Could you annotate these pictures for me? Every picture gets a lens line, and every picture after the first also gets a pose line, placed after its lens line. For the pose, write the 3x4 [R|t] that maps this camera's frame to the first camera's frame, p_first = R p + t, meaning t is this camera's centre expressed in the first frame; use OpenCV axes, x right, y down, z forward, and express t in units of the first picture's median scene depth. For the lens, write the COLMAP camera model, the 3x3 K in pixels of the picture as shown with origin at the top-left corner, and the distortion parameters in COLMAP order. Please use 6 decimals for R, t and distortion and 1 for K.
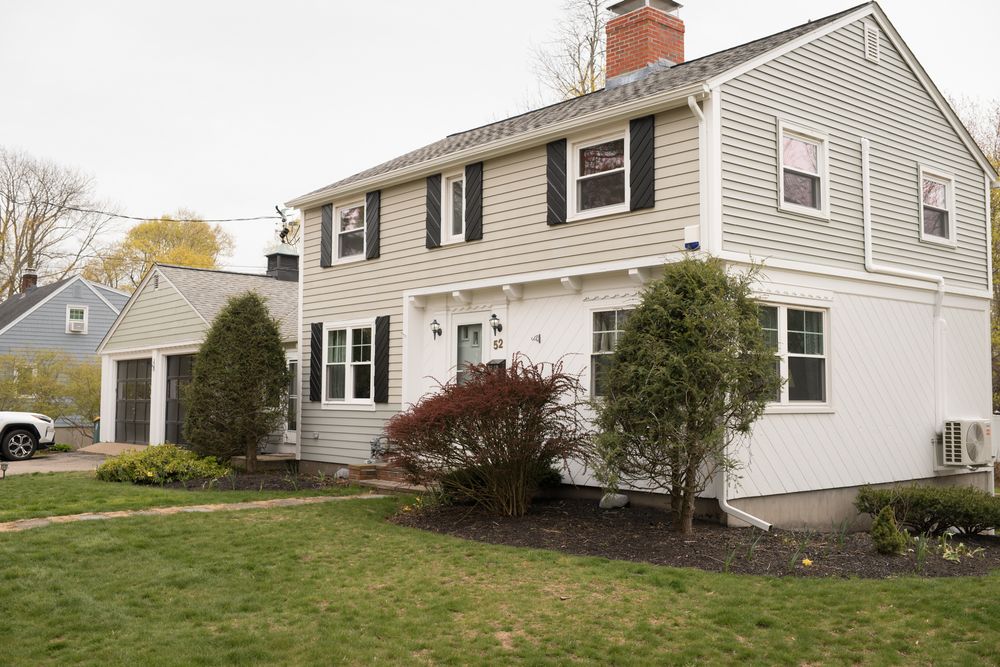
lens RADIAL K [[1033.4, 0, 500.3], [0, 1033.4, 334.5], [0, 0, 1]] dist [-0.013572, 0.000000]
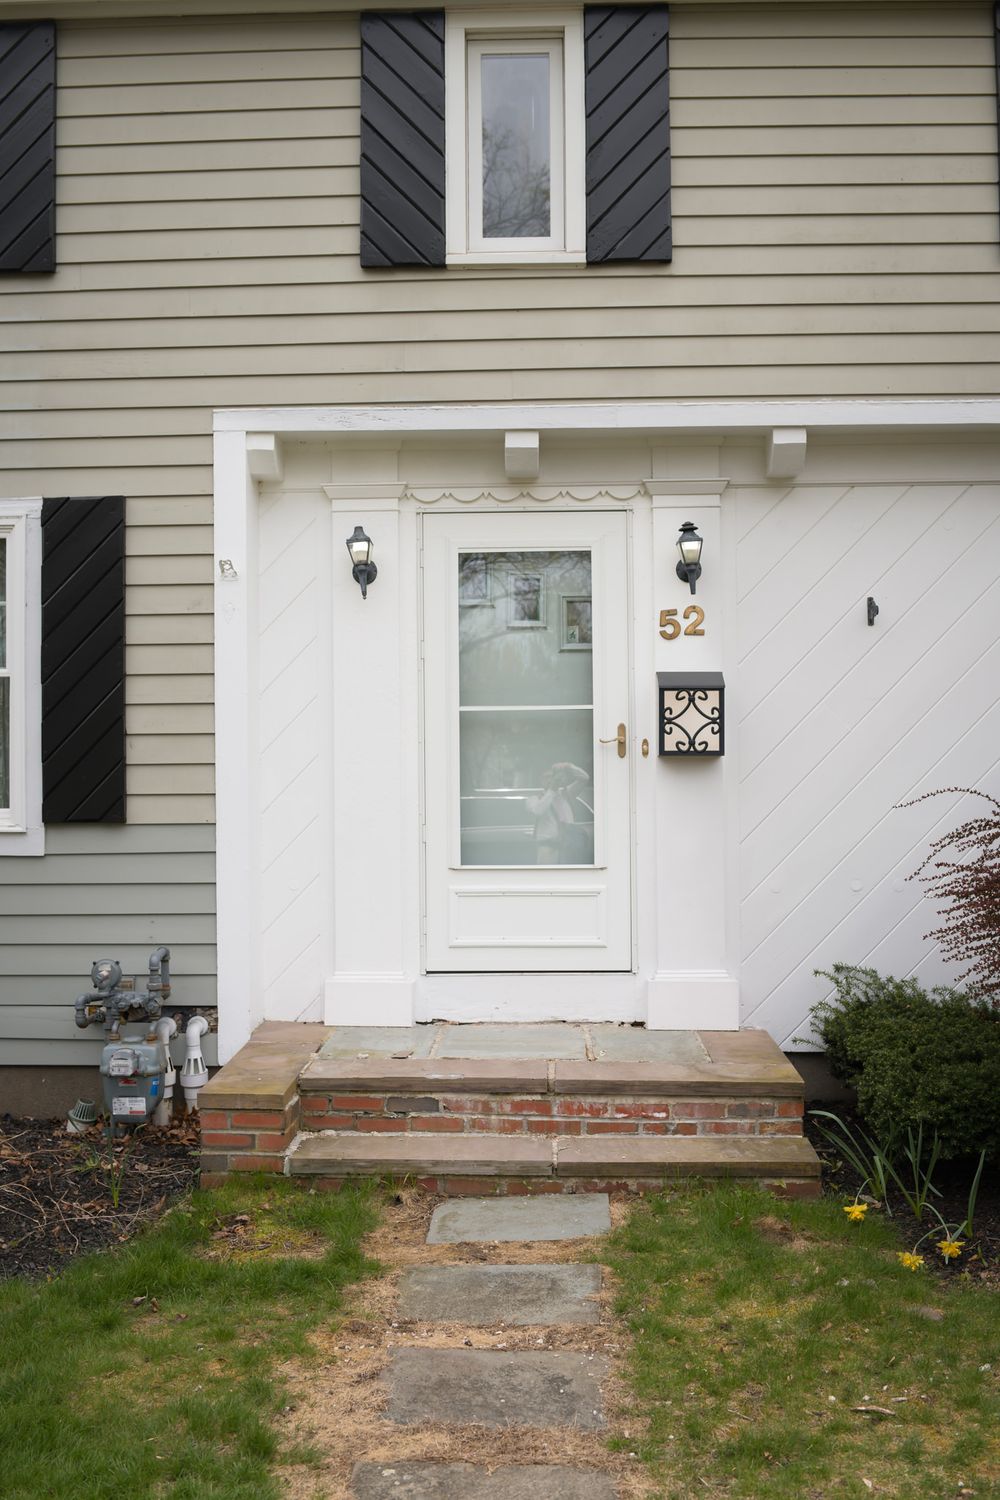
lens RADIAL K [[2165.5, 0, 499.9], [0, 2165.5, 747.5], [0, 0, 1]] dist [-0.028247, 0.000000]
pose [[0.680916, 0.011164, 0.732276, -0.457832], [-0.036543, 0.999156, 0.018747, 0.032813], [-0.731449, -0.039525, 0.680750, 0.554756]]
